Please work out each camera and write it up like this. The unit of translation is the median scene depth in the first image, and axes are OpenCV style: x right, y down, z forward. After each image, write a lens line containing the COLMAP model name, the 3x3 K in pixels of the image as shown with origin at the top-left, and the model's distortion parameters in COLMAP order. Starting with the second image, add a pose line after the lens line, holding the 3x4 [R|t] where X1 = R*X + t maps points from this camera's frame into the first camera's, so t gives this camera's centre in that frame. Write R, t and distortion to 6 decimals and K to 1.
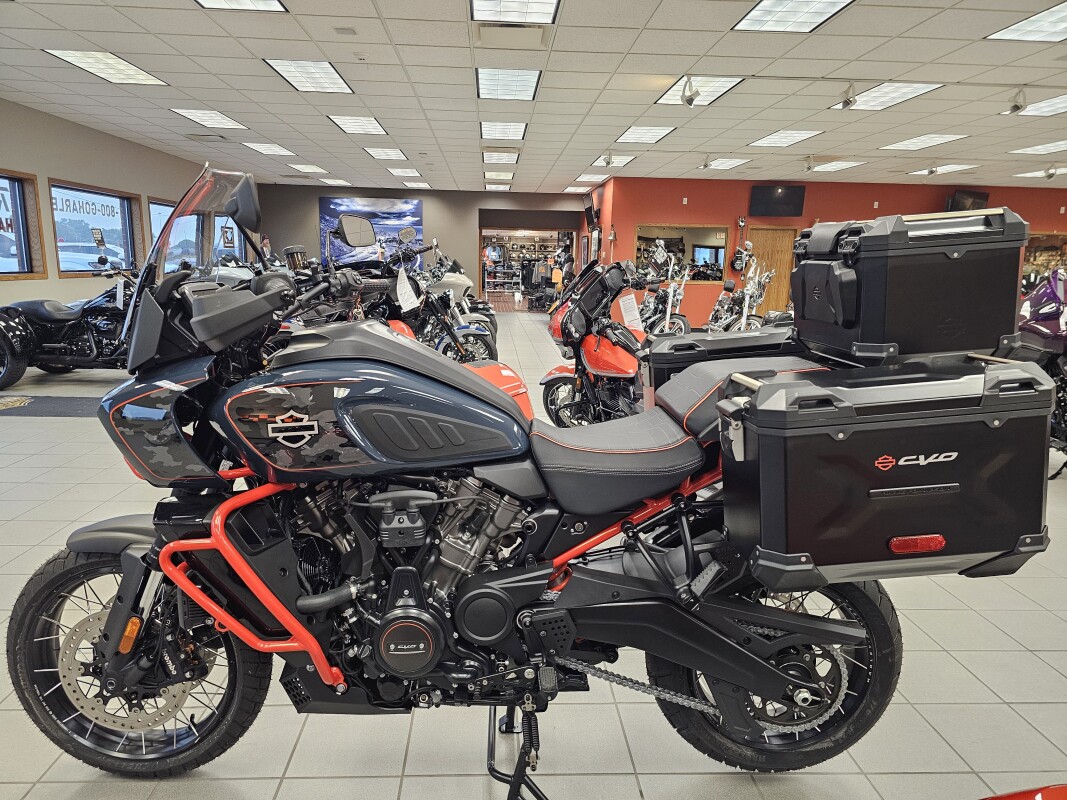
lens RADIAL K [[721.7, 0, 511.0], [0, 721.7, 407.0], [0, 0, 1]] dist [0.066246, -0.065369]
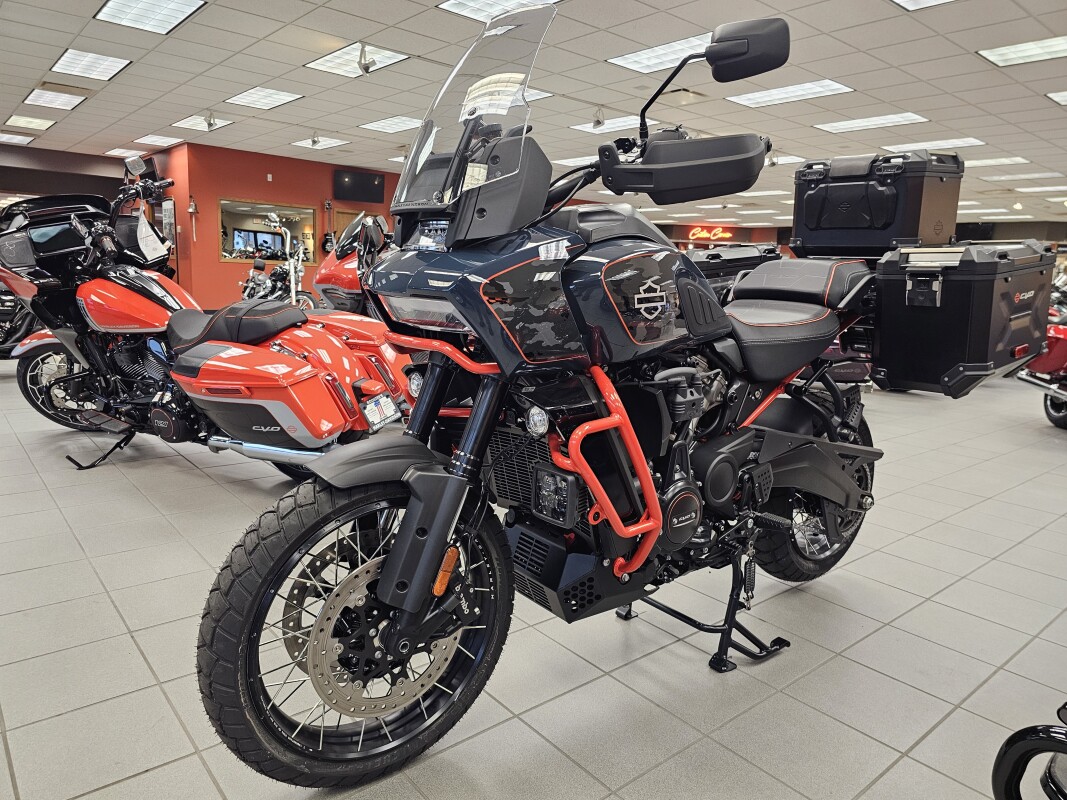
lens RADIAL K [[724.3, 0, 533.4], [0, 724.3, 396.6], [0, 0, 1]] dist [0.043976, -0.040774]
pose [[0.786329, -0.092986, 0.610770, -0.928187], [0.096377, 0.994968, 0.027399, 0.105818], [-0.610244, 0.037319, 0.791334, 0.297095]]
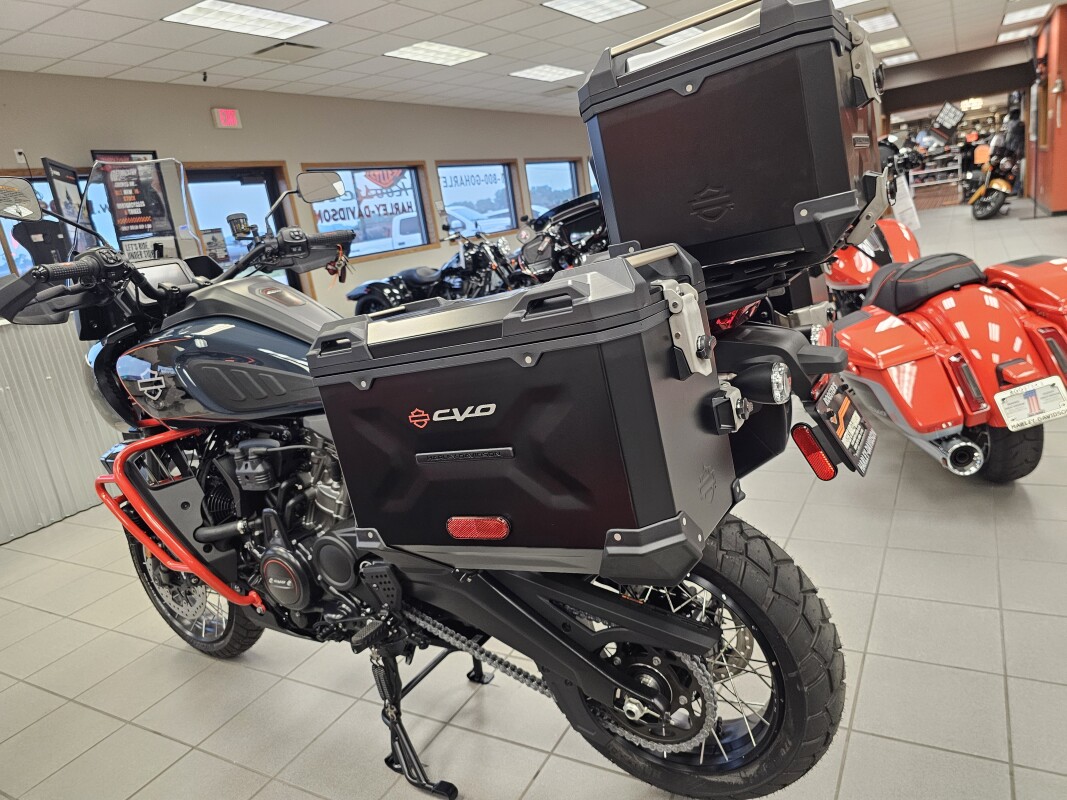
lens RADIAL K [[721.7, 0, 511.0], [0, 721.7, 407.0], [0, 0, 1]] dist [0.066246, -0.065369]
pose [[0.831865, -0.004846, -0.554957, 0.732290], [0.057028, 0.995415, 0.076790, 0.009378], [0.552040, -0.095527, 0.828327, 0.318813]]
